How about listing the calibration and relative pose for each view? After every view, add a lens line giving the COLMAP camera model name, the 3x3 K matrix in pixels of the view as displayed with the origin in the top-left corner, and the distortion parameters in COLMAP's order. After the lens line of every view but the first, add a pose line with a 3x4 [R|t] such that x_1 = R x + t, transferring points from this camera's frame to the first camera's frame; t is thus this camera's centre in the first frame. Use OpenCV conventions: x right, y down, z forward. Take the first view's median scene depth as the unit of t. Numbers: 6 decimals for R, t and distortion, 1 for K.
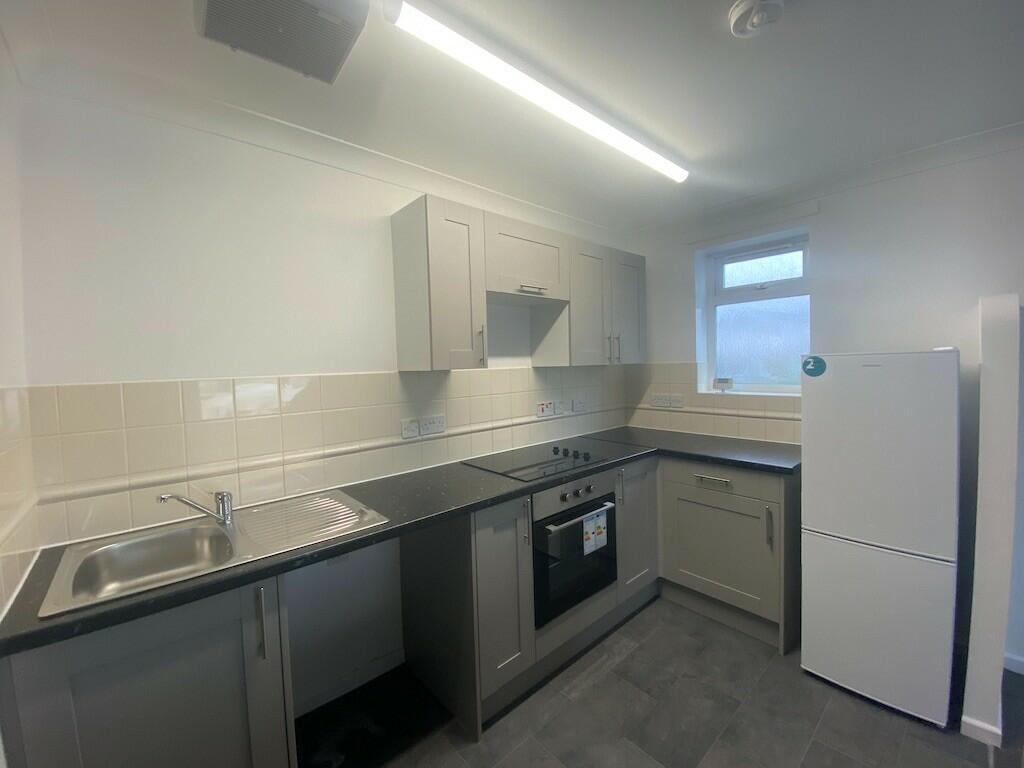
lens RADIAL K [[416.5, 0, 512.0], [0, 416.5, 384.0], [0, 0, 1]] dist [0.058165, -0.043974]
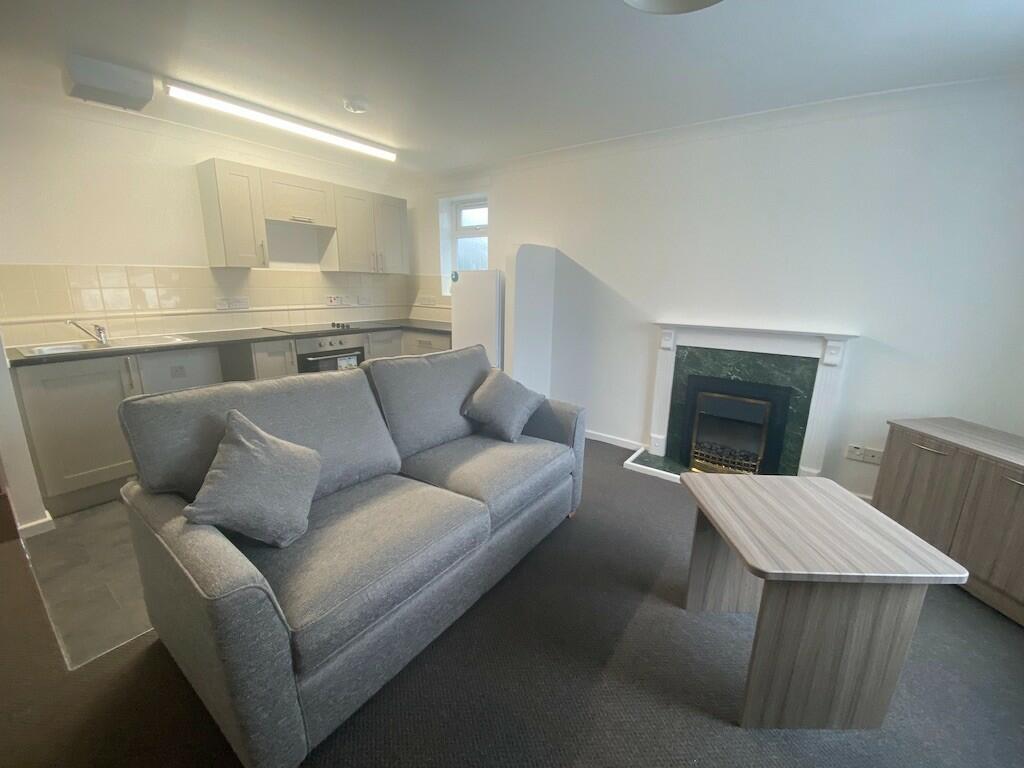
lens RADIAL K [[416.5, 0, 512.0], [0, 416.5, 384.0], [0, 0, 1]] dist [0.058165, -0.043974]
pose [[0.976285, -0.009047, 0.216302, 0.426652], [-0.031253, 0.982771, 0.182165, 0.065218], [-0.214223, -0.184605, 0.959182, -0.758375]]
